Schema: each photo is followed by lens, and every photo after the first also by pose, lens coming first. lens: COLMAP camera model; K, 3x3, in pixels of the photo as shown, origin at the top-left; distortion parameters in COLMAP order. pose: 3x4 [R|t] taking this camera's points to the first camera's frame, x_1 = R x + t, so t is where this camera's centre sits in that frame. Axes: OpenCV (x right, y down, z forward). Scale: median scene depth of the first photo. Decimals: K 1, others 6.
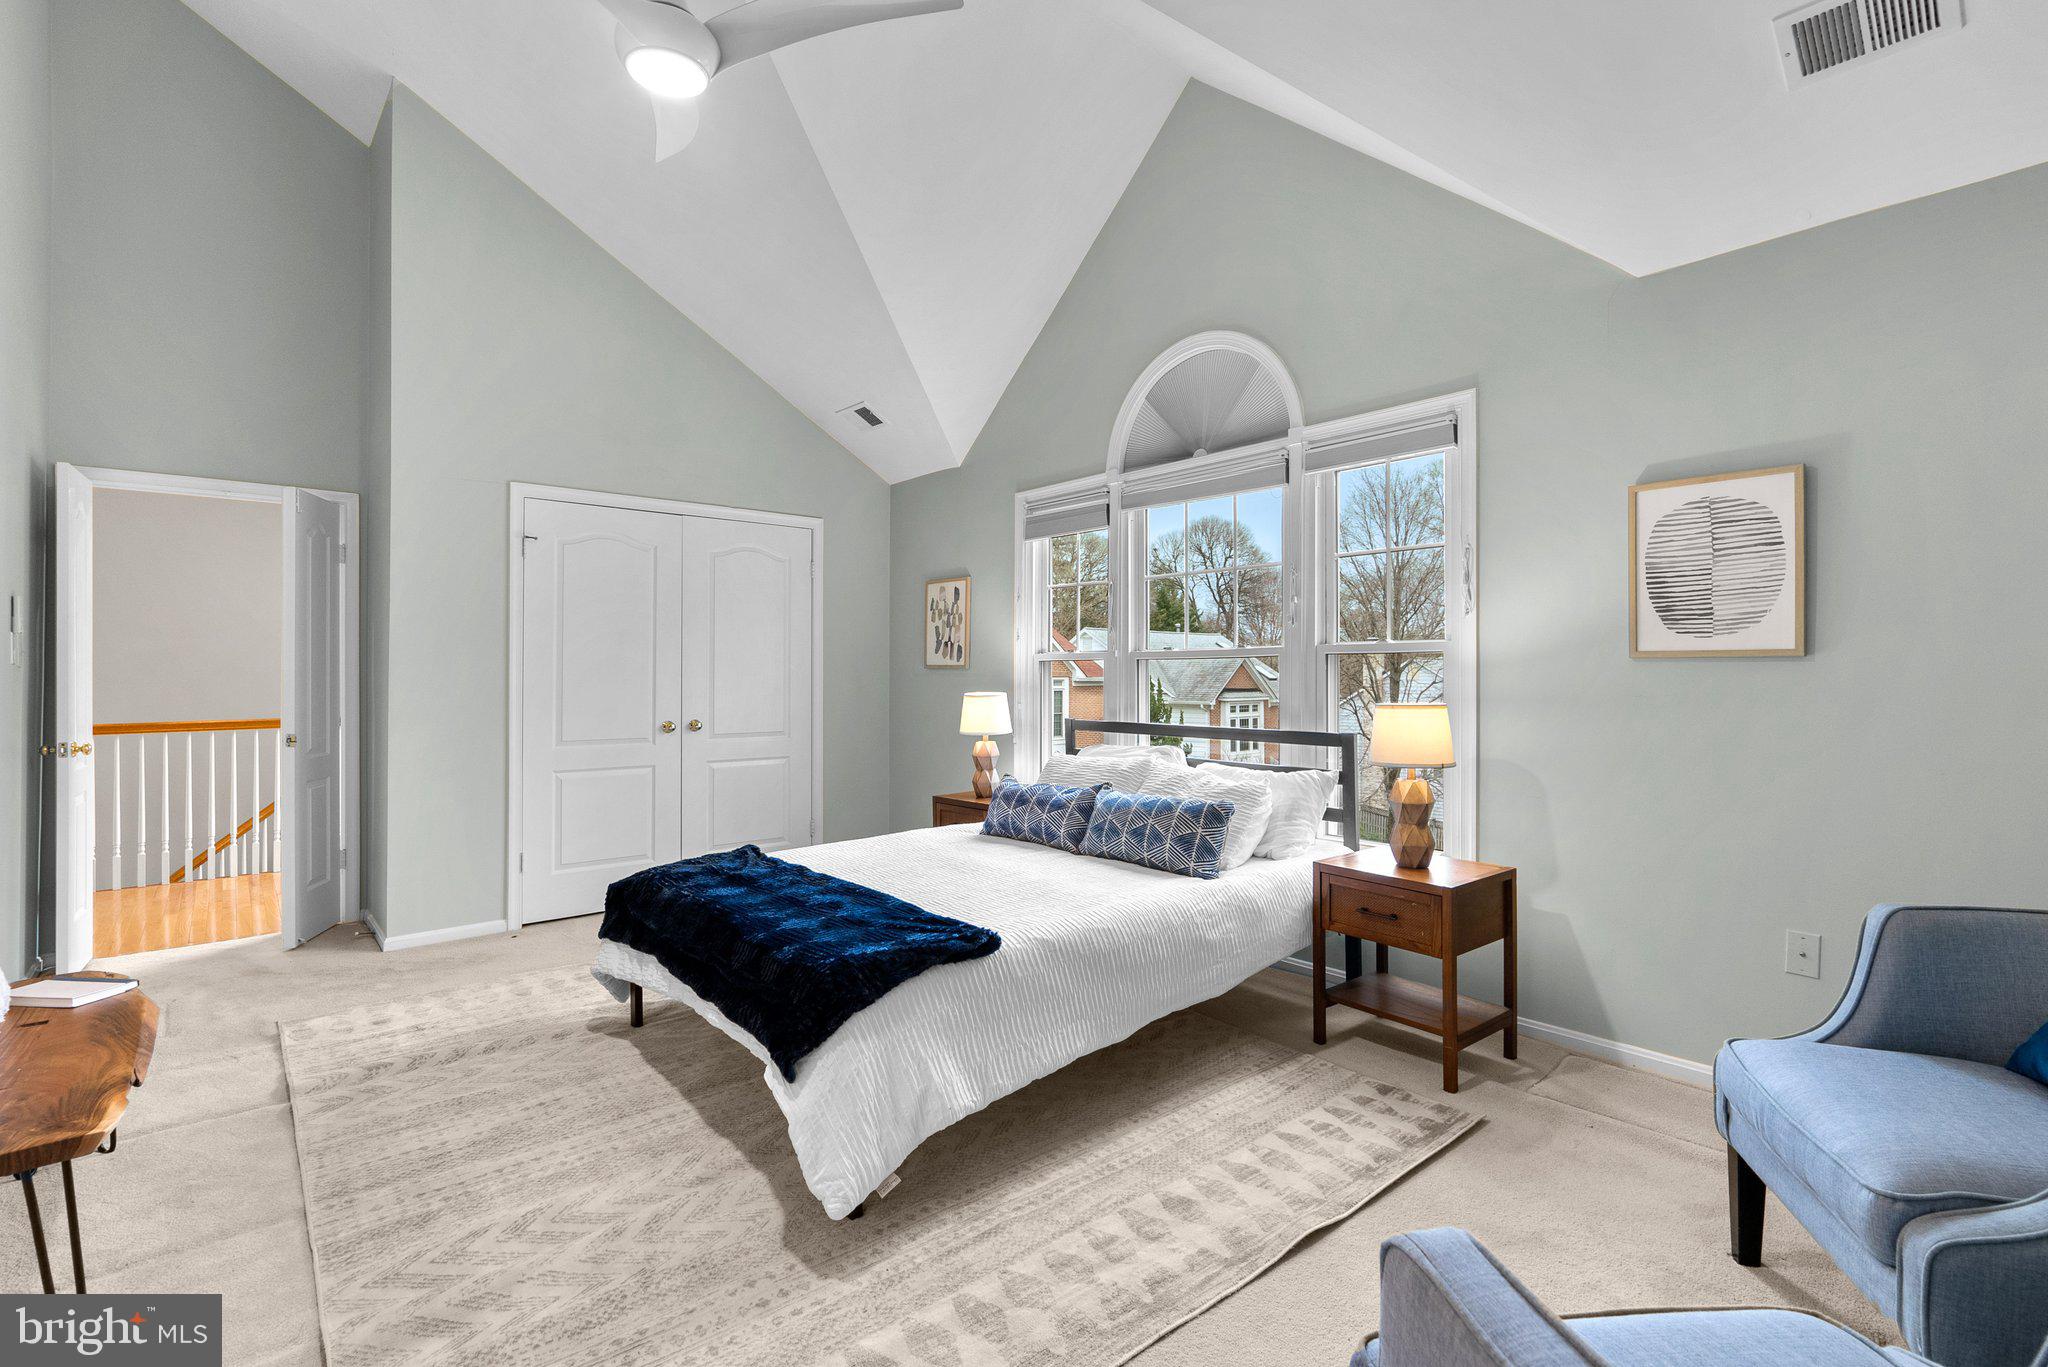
lens RADIAL K [[949.1, 0, 1011.3], [0, 949.1, 668.9], [0, 0, 1]] dist [-0.003682, 0.001584]
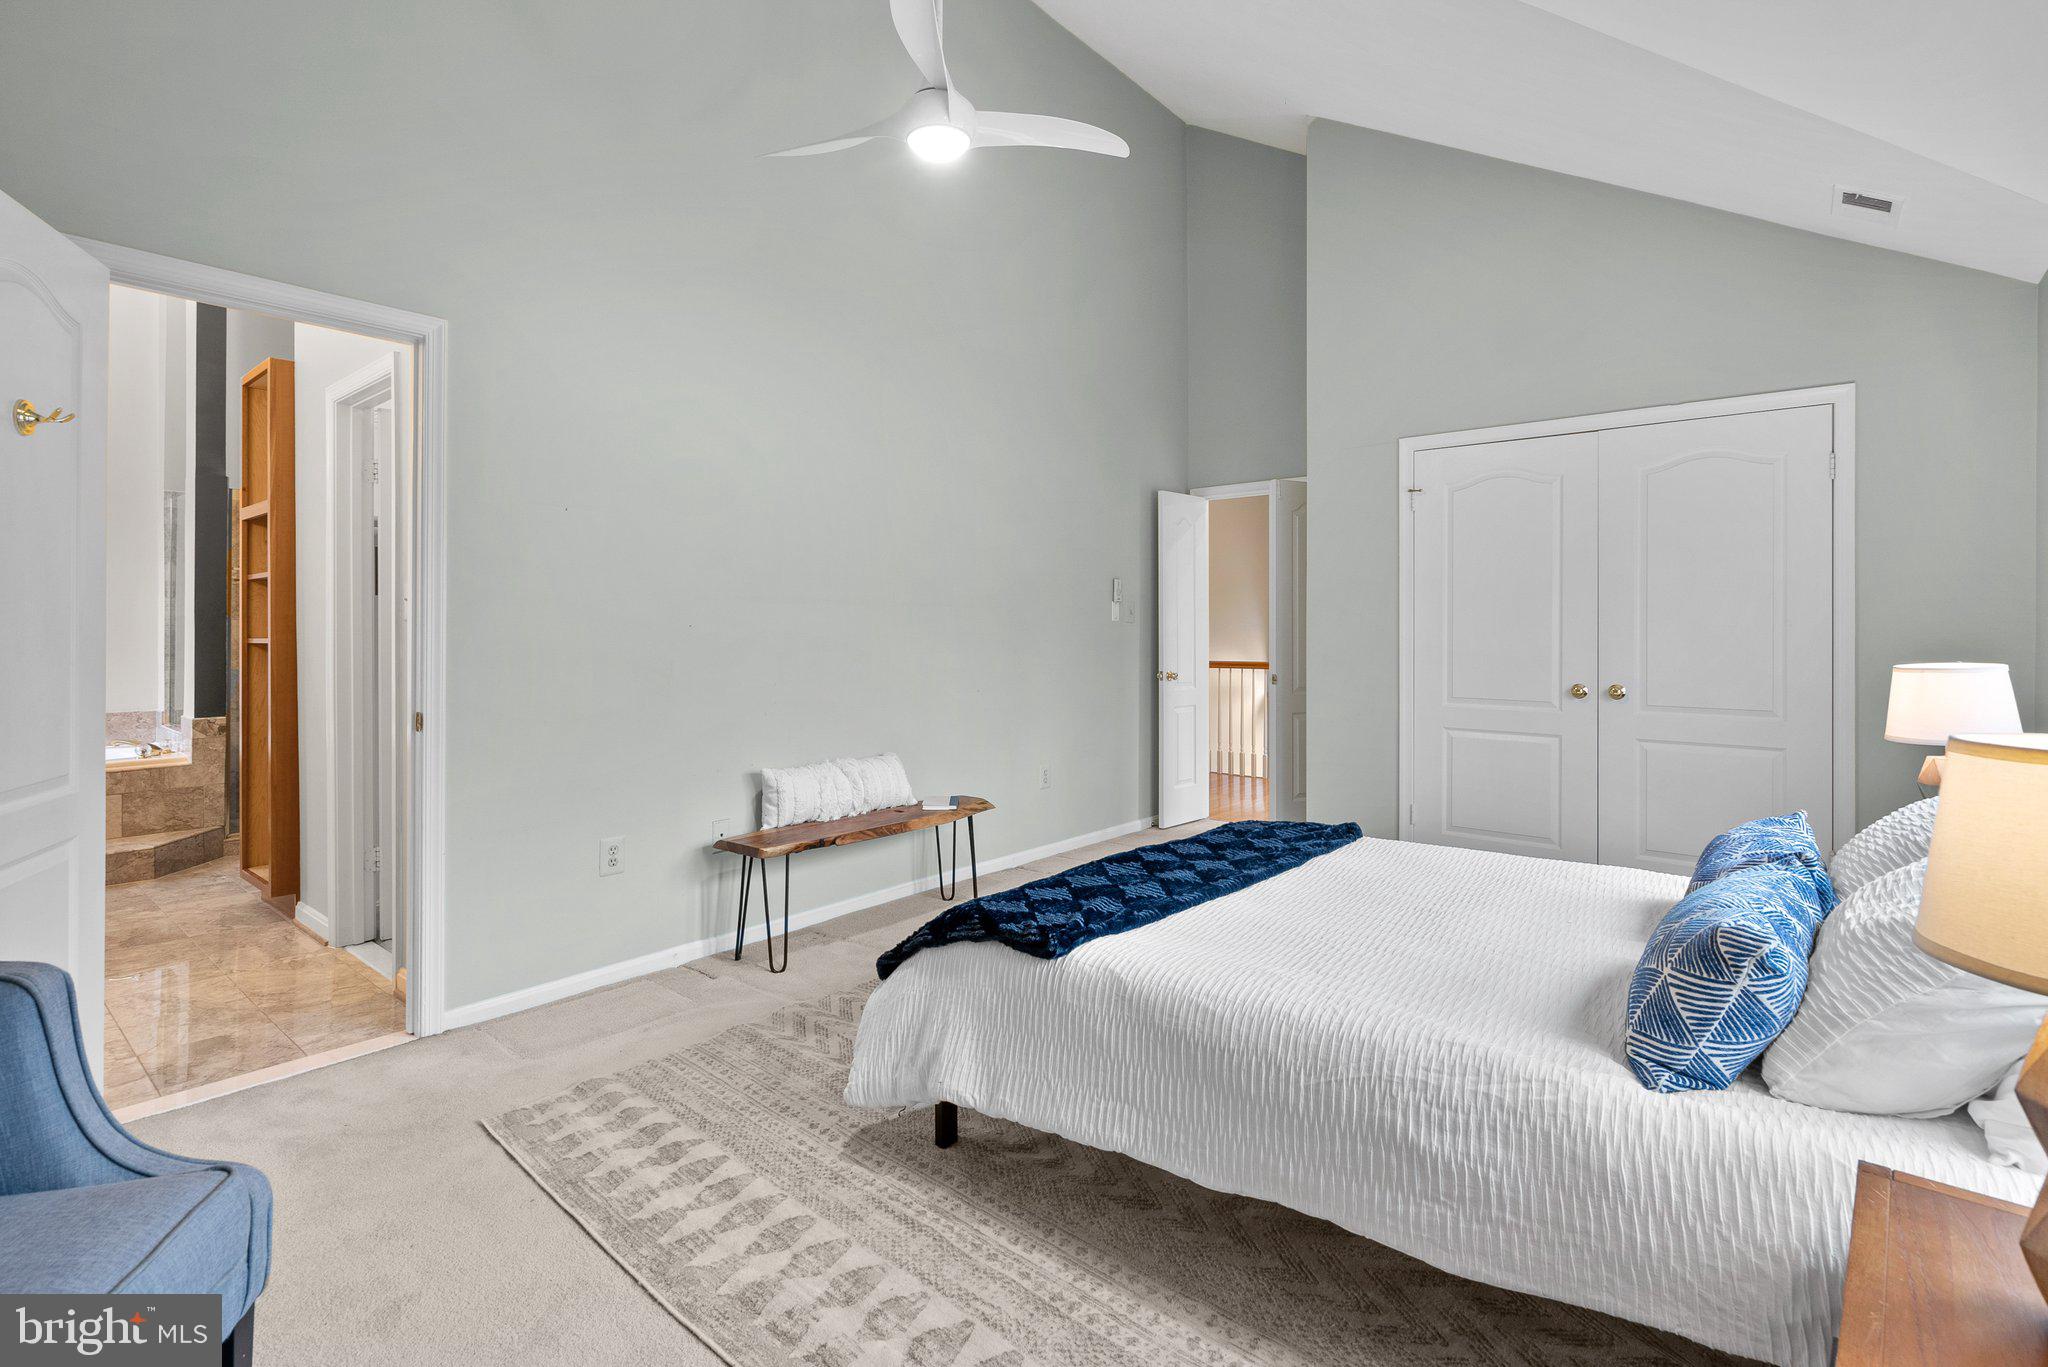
lens RADIAL K [[949.1, 0, 1015.7], [0, 949.1, 622.2], [0, 0, 1]] dist [-0.003682, 0.001584]
pose [[0.166106, -0.004537, -0.986097, 0.494013], [0.006311, 0.999974, -0.003537, 0.001384], [0.986088, -0.005635, 0.166130, 0.506177]]
